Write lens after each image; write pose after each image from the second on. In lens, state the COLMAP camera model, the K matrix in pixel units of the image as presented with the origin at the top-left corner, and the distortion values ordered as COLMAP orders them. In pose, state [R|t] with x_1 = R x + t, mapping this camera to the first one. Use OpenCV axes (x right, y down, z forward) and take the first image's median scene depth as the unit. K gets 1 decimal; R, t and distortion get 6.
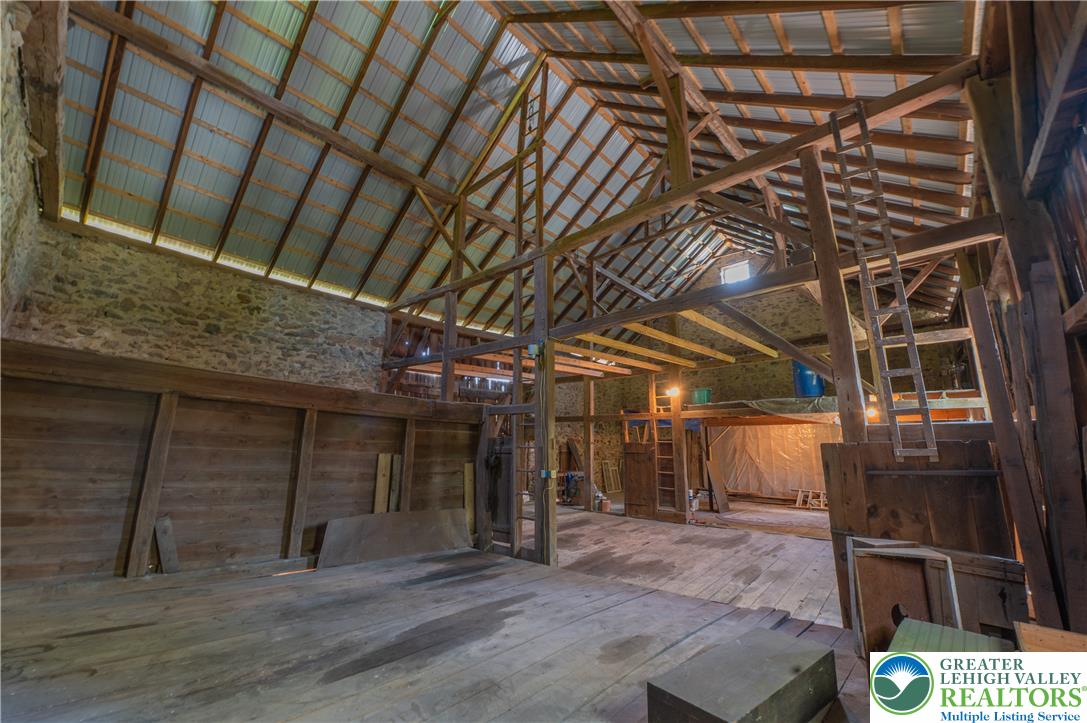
lens RADIAL K [[429.4, 0, 543.5], [0, 429.4, 361.5], [0, 0, 1]] dist [0.000013, -0.000074]
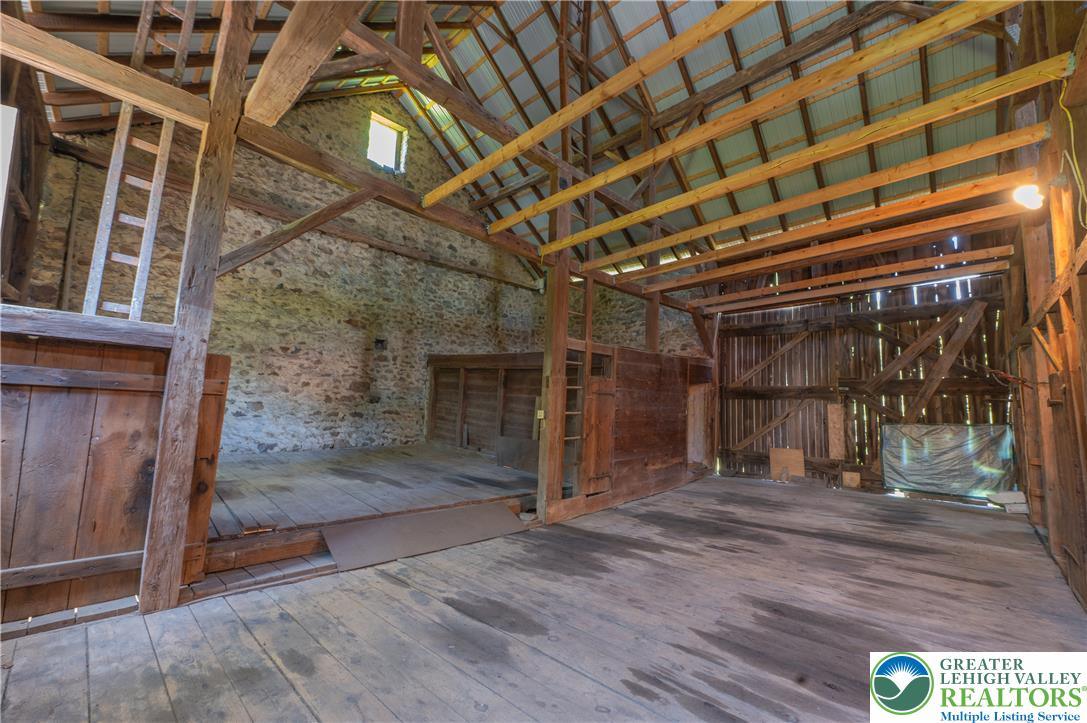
lens RADIAL K [[429.4, 0, 543.5], [0, 429.4, 361.5], [0, 0, 1]] dist [0.000013, -0.000074]
pose [[0.018298, -0.109714, -0.993795, 0.738664], [0.176371, 0.978729, -0.104804, 0.192604], [0.984154, -0.173359, 0.037259, 0.759742]]
